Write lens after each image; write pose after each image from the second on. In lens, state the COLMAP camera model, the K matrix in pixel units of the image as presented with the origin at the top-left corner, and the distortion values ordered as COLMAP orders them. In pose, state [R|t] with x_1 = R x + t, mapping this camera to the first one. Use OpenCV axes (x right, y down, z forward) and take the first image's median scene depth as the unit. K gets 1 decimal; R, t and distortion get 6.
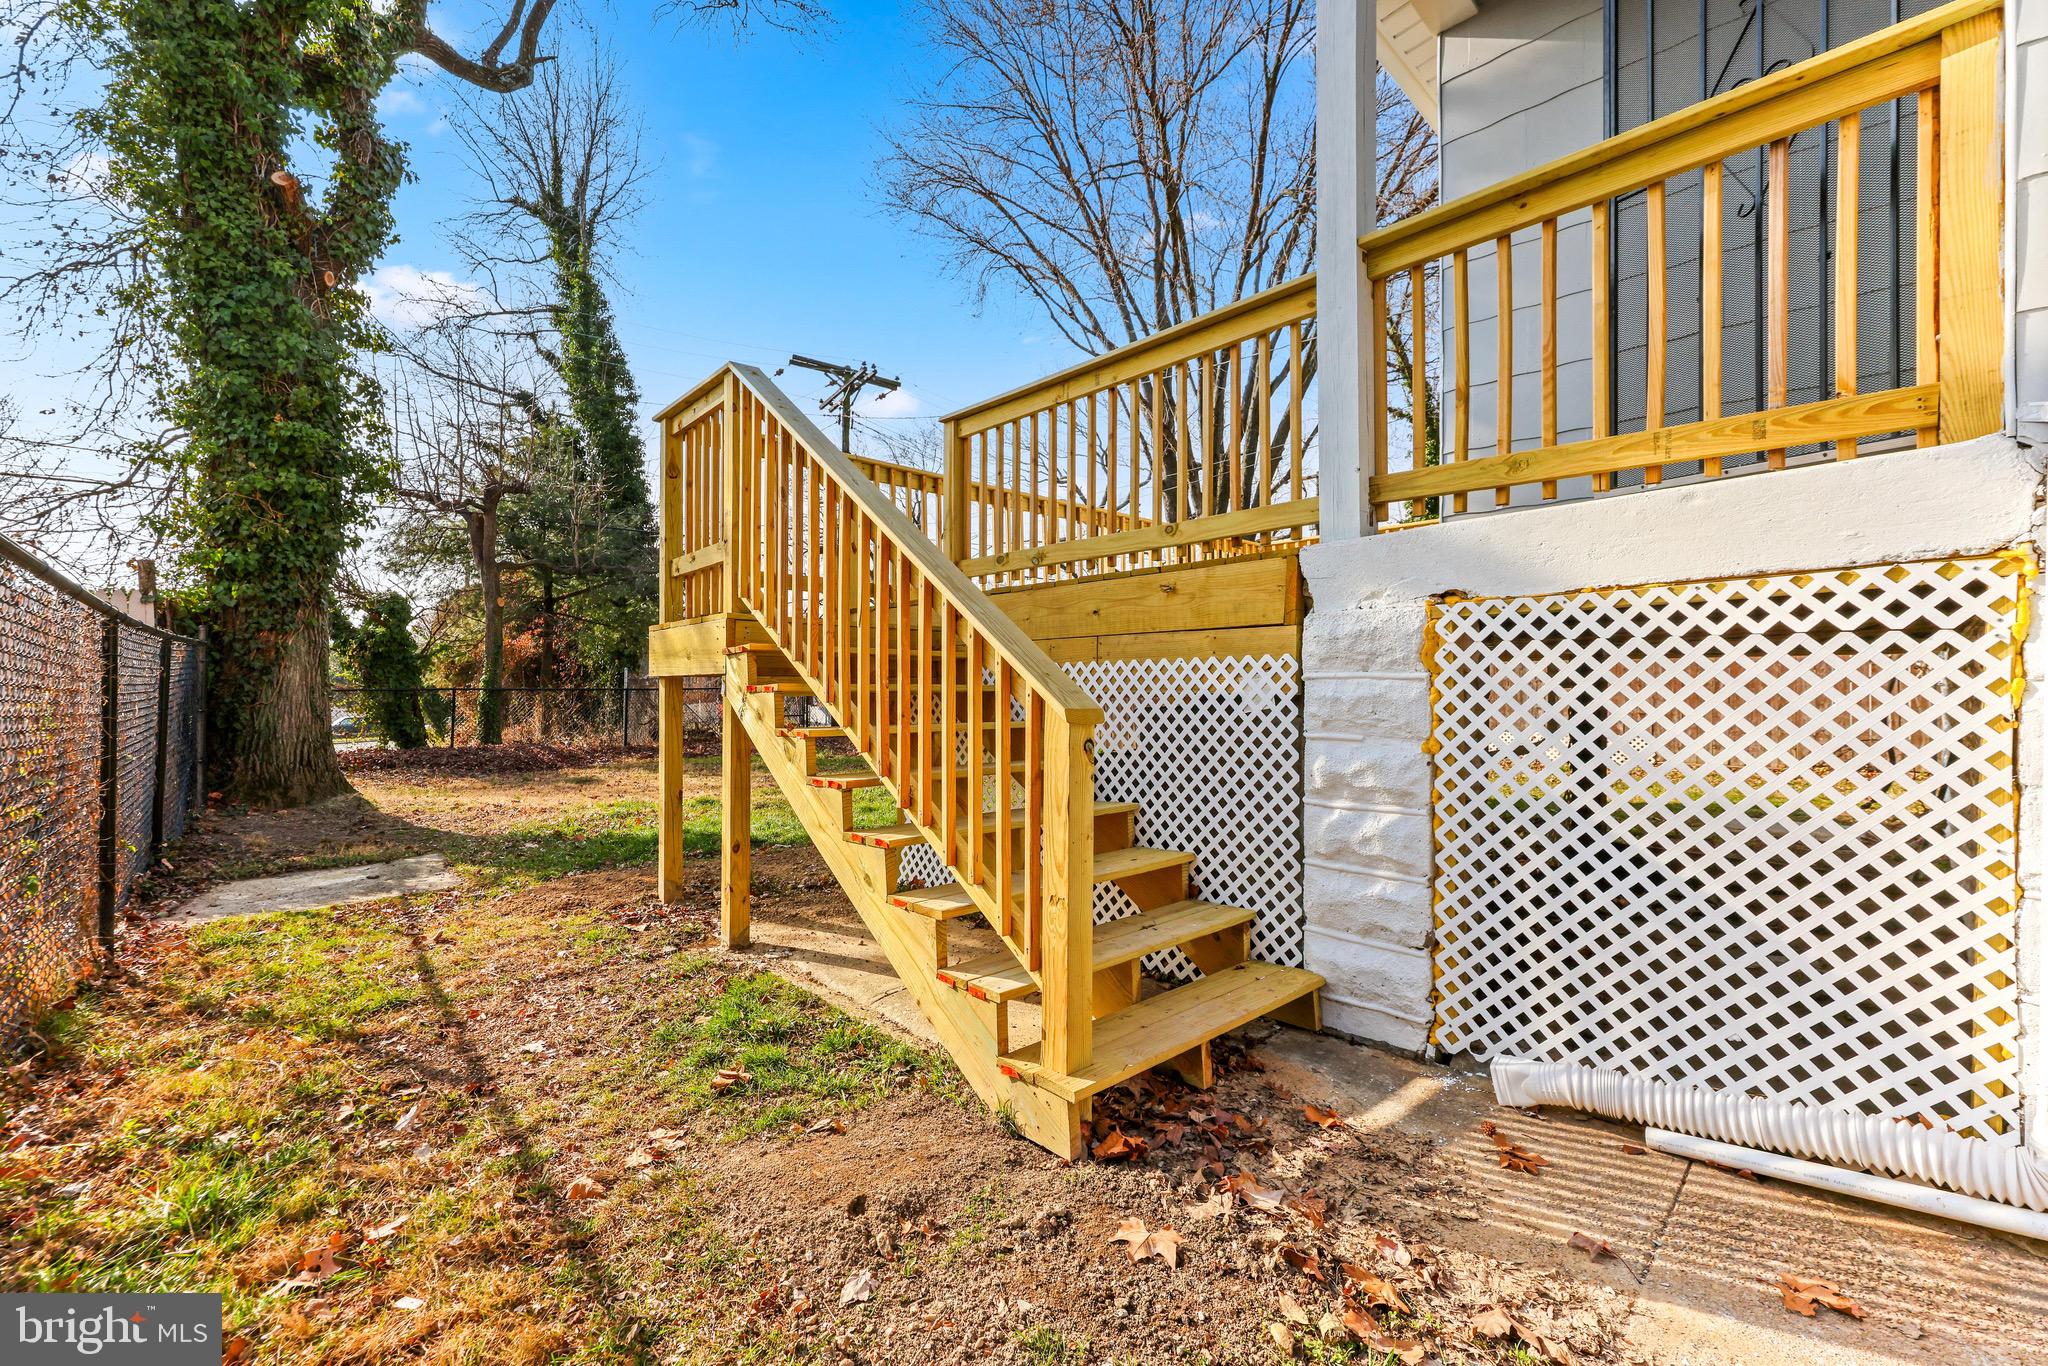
lens RADIAL K [[848.2, 0, 1024.0], [0, 848.2, 683.0], [0, 0, 1]] dist [-0.000772, -0.000040]
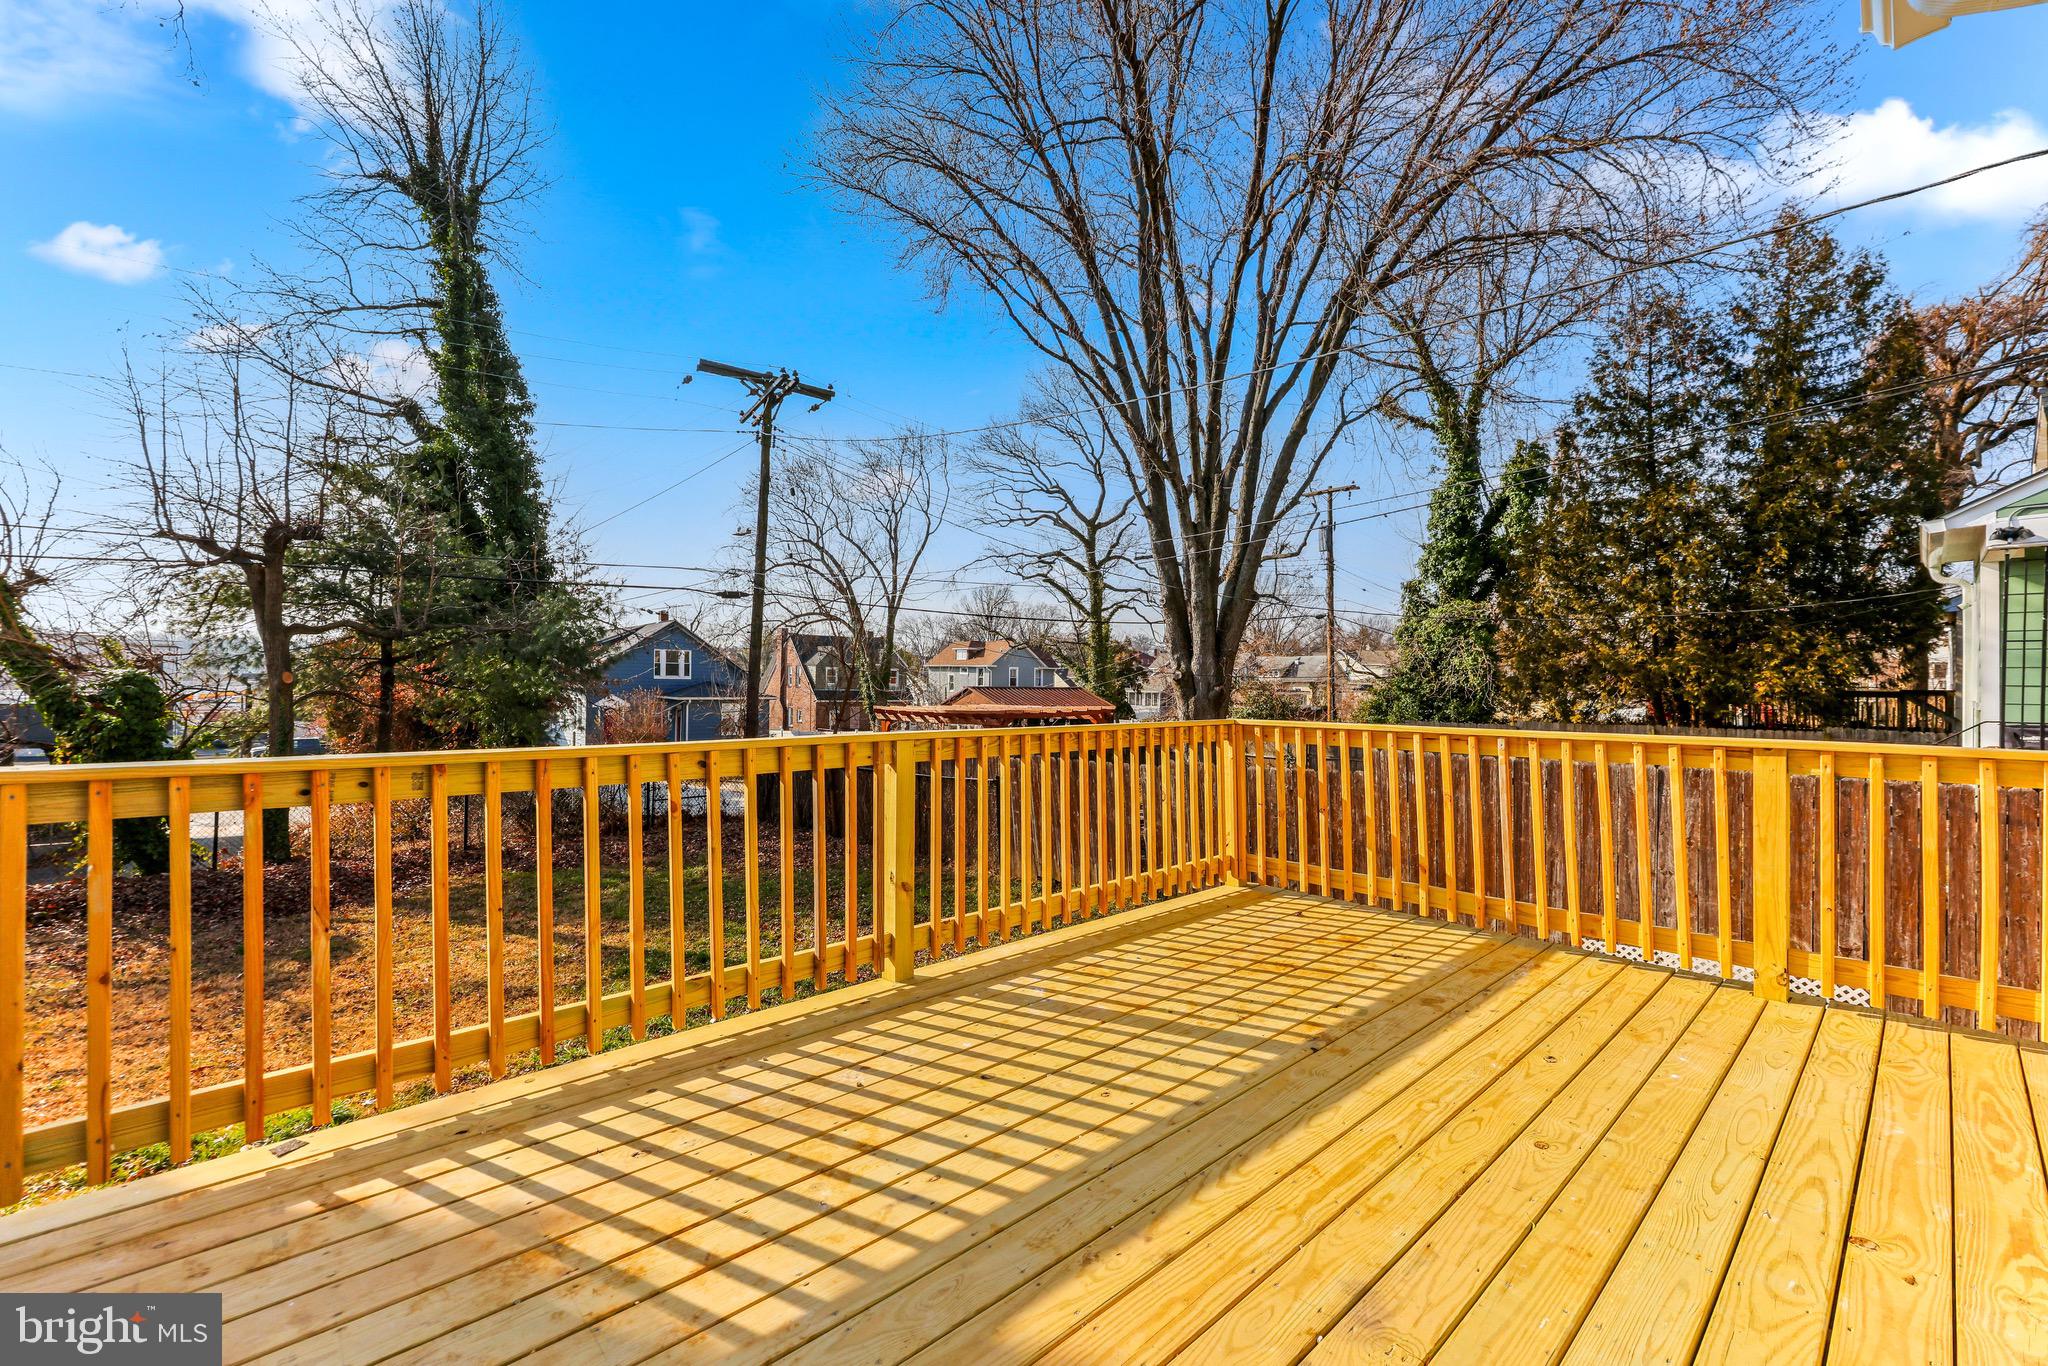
lens RADIAL K [[848.2, 0, 1024.0], [0, 848.2, 683.0], [0, 0, 1]] dist [-0.000772, -0.000040]
pose [[0.999961, 0.004729, -0.007454, 0.050099], [-0.004685, 0.999971, 0.005942, -0.069506], [0.007482, -0.005907, 0.999955, 0.154656]]
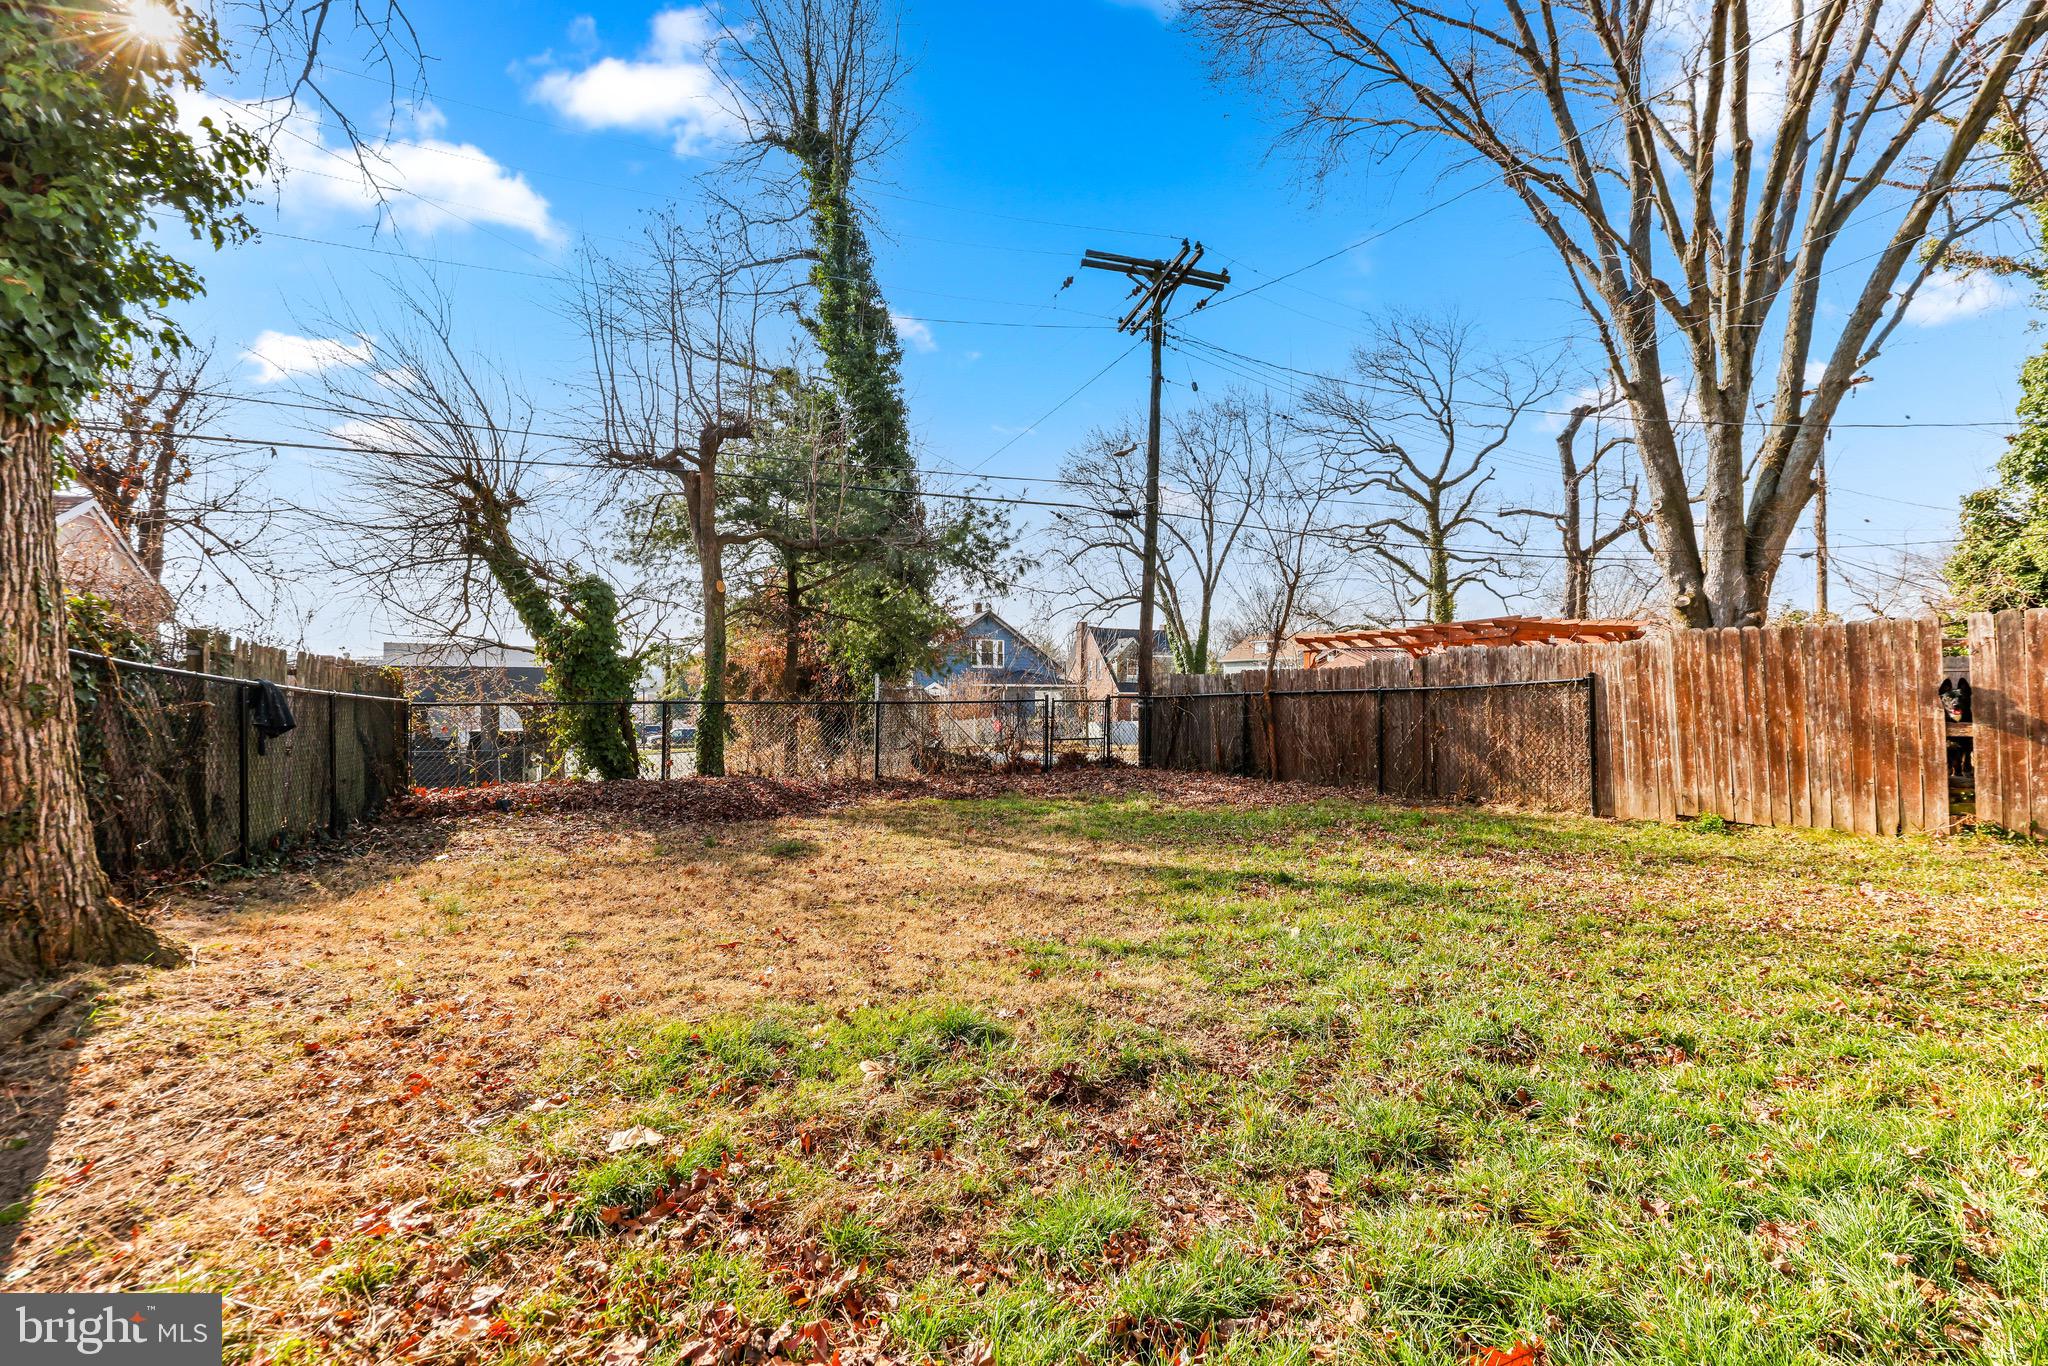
lens RADIAL K [[820.5, 0, 1022.0], [0, 820.5, 712.9], [0, 0, 1]] dist [0.001379, 0.000107]
pose [[0.952933, 0.002101, -0.303175, -0.100367], [0.003624, 0.999826, 0.018320, 0.003329], [0.303161, -0.018556, 0.952759, 0.271400]]
